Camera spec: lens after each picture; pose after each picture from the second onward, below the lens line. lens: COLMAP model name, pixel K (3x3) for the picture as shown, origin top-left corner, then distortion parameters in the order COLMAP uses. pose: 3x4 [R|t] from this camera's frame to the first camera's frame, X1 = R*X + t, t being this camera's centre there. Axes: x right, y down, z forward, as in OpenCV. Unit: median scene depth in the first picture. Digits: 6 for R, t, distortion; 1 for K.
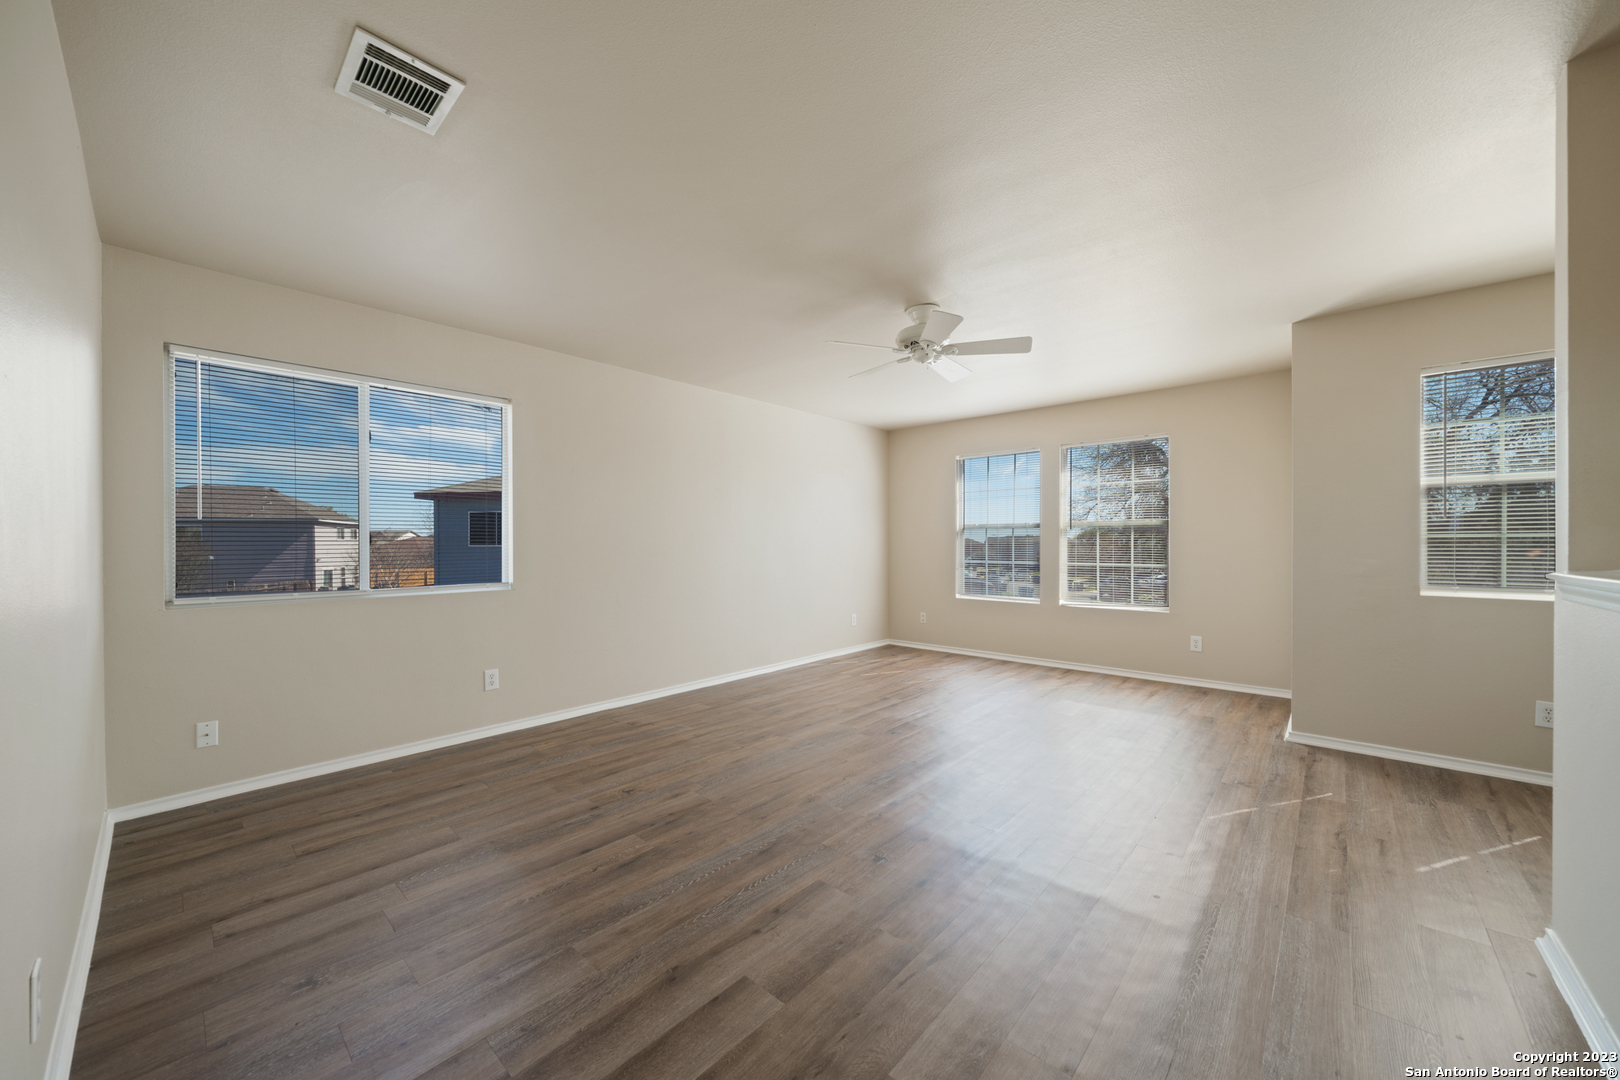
lens RADIAL K [[582.4, 0, 800.2], [0, 582.4, 544.5], [0, 0, 1]] dist [-0.000361, 0.000253]
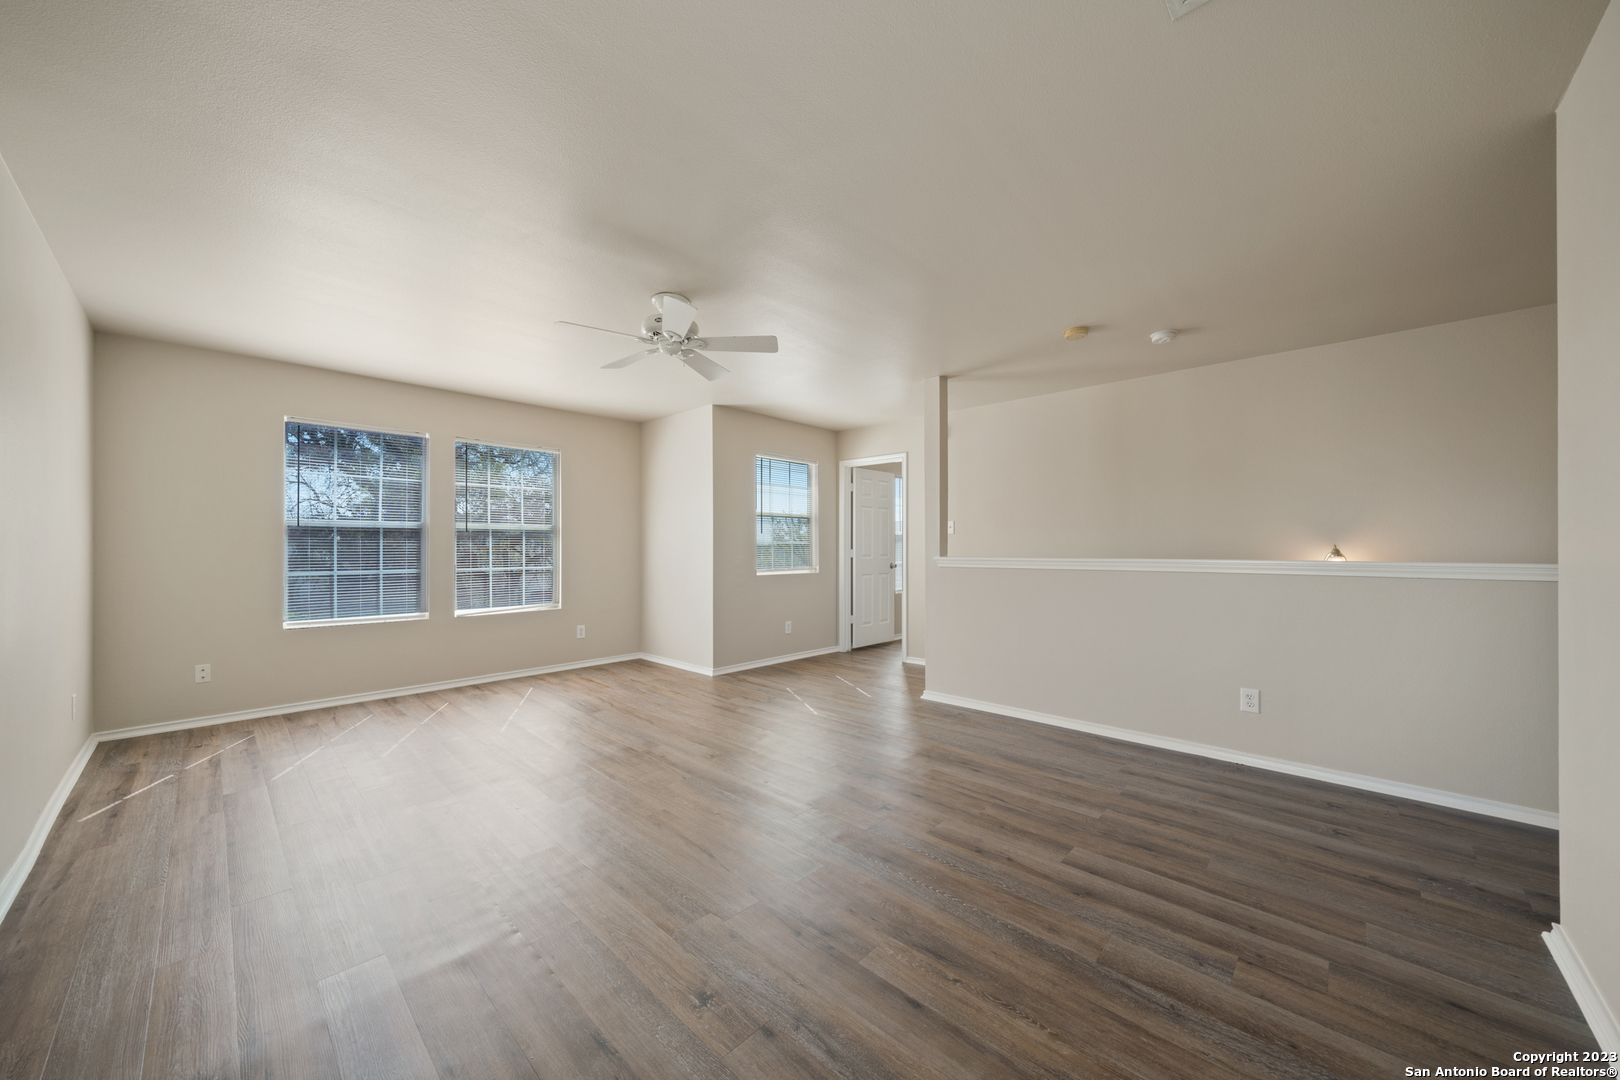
lens RADIAL K [[582.4, 0, 800.1], [0, 582.4, 543.5], [0, 0, 1]] dist [-0.000361, 0.000253]
pose [[0.025169, 0.008538, 0.999647, -0.909097], [0.002140, 0.999961, -0.008594, 0.003674], [-0.999681, 0.002355, 0.025150, 0.968129]]
